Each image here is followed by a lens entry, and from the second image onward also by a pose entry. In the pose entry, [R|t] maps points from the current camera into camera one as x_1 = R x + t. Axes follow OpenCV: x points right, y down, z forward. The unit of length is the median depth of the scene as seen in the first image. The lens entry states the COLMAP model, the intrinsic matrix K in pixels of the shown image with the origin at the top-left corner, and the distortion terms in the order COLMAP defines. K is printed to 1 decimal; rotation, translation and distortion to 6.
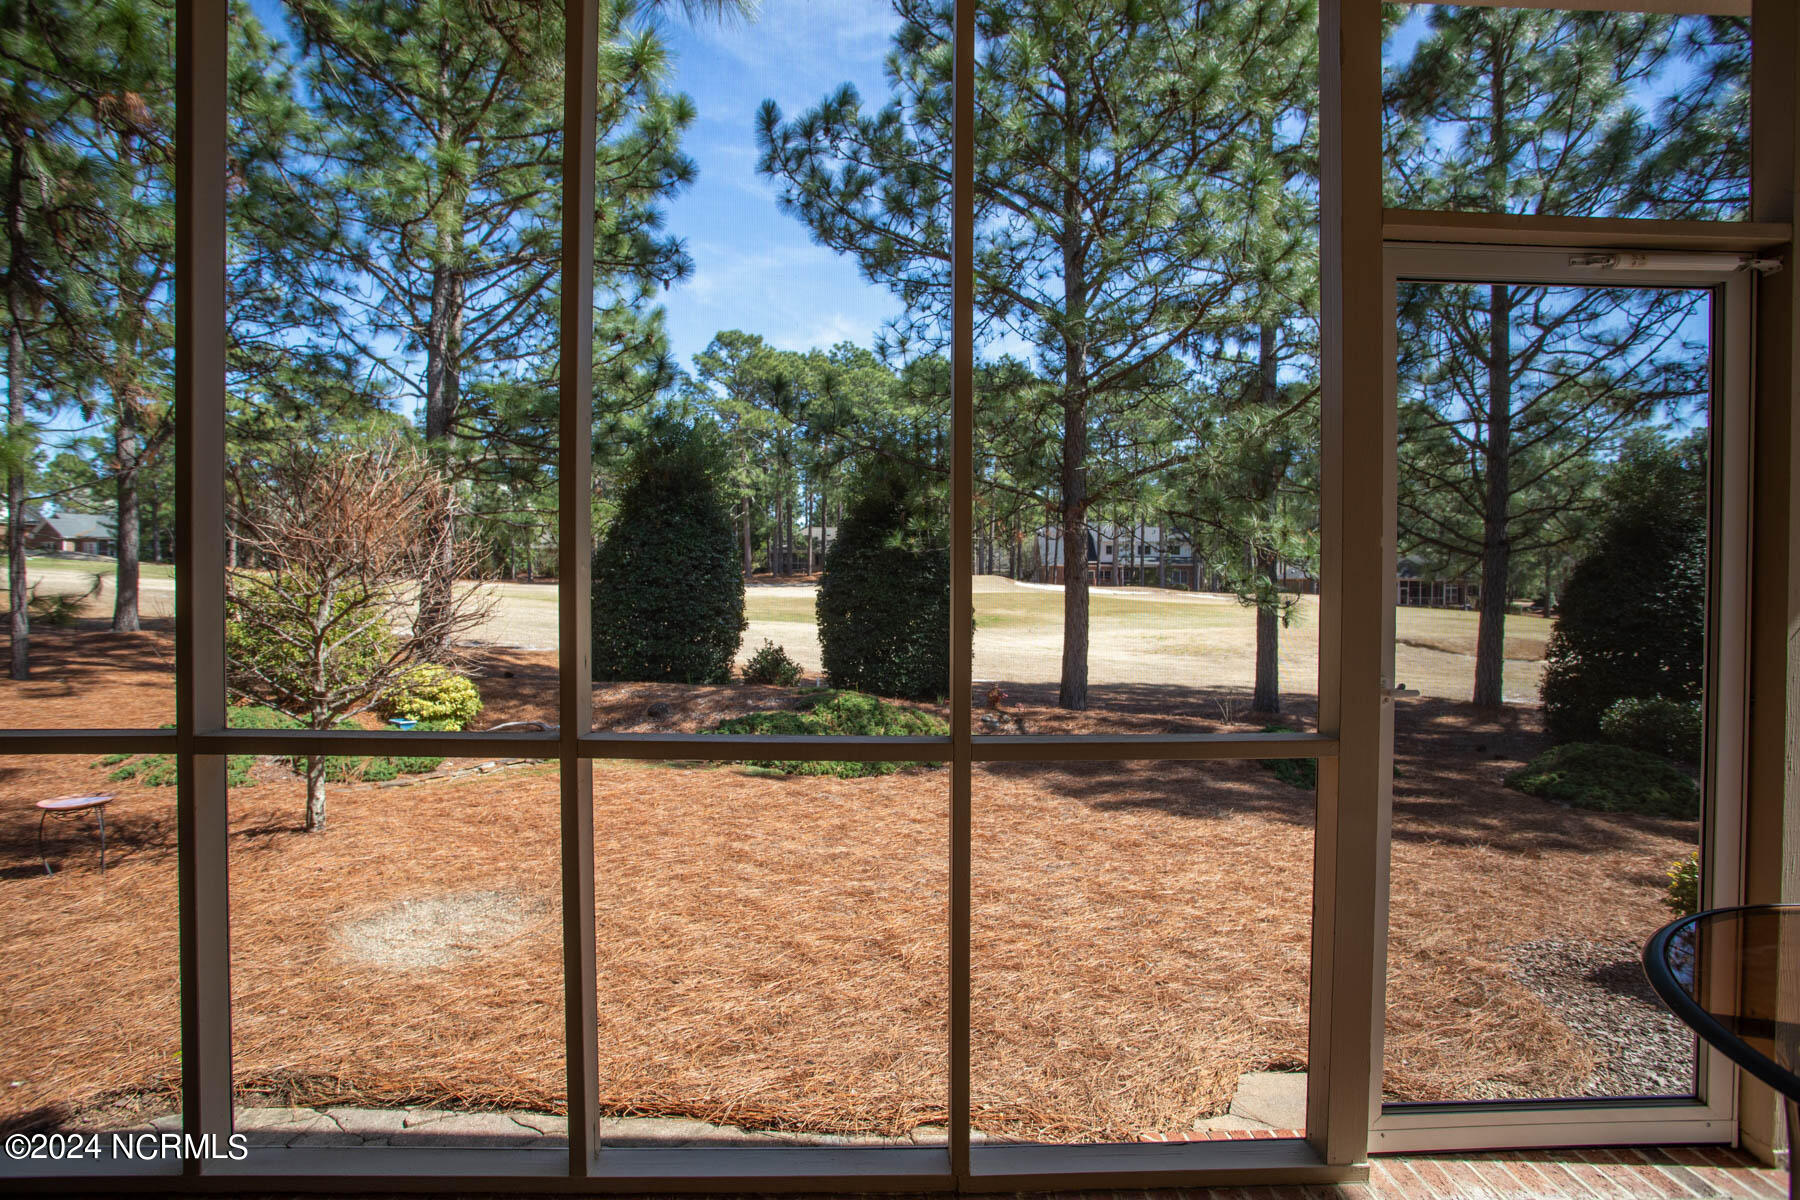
lens RADIAL K [[870.7, 0, 900.3], [0, 870.7, 592.2], [0, 0, 1]] dist [-0.042588, 0.001802]
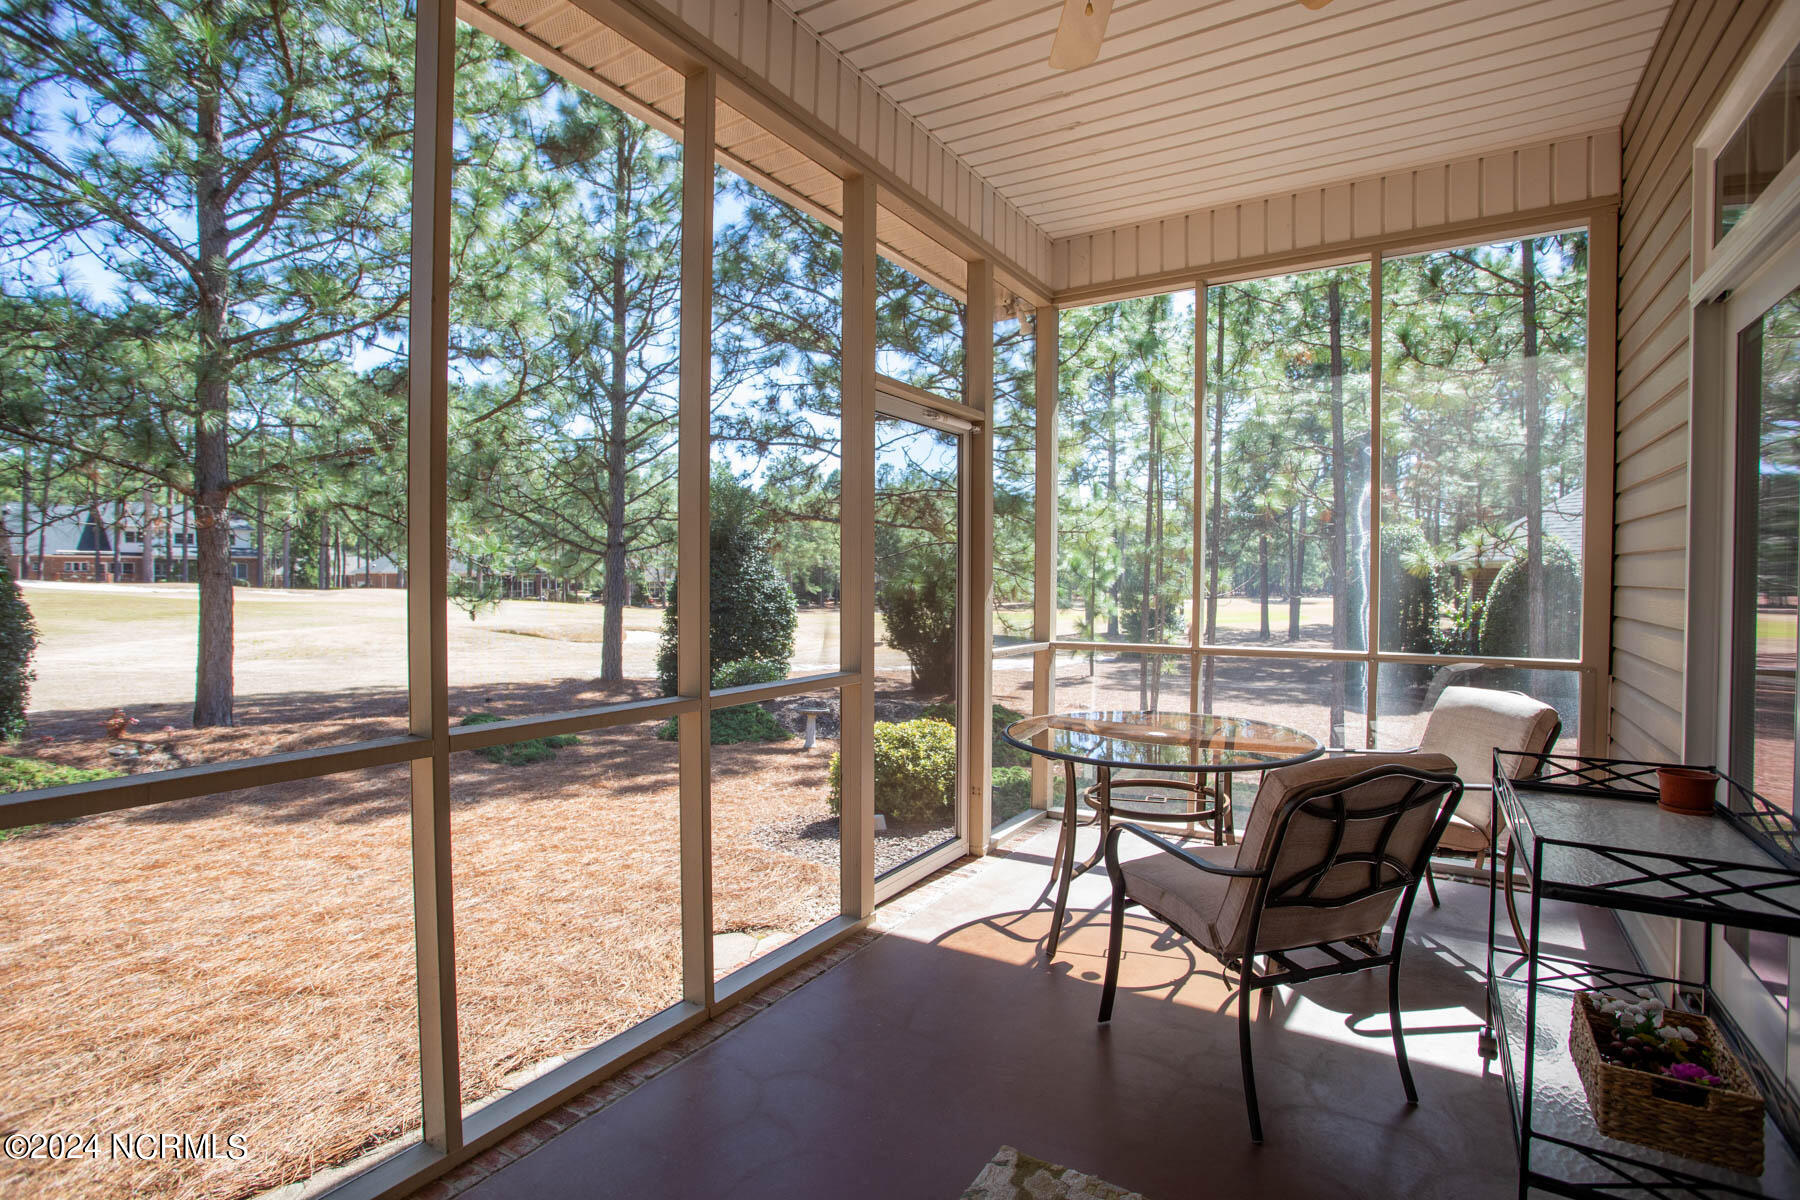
lens RADIAL K [[870.7, 0, 885.6], [0, 870.7, 597.7], [0, 0, 1]] dist [-0.042588, 0.001802]
pose [[0.559788, -0.020439, 0.828384, -0.117833], [0.010231, 0.999790, 0.017755, -0.000921], [-0.828573, -0.001463, 0.559880, -0.002403]]
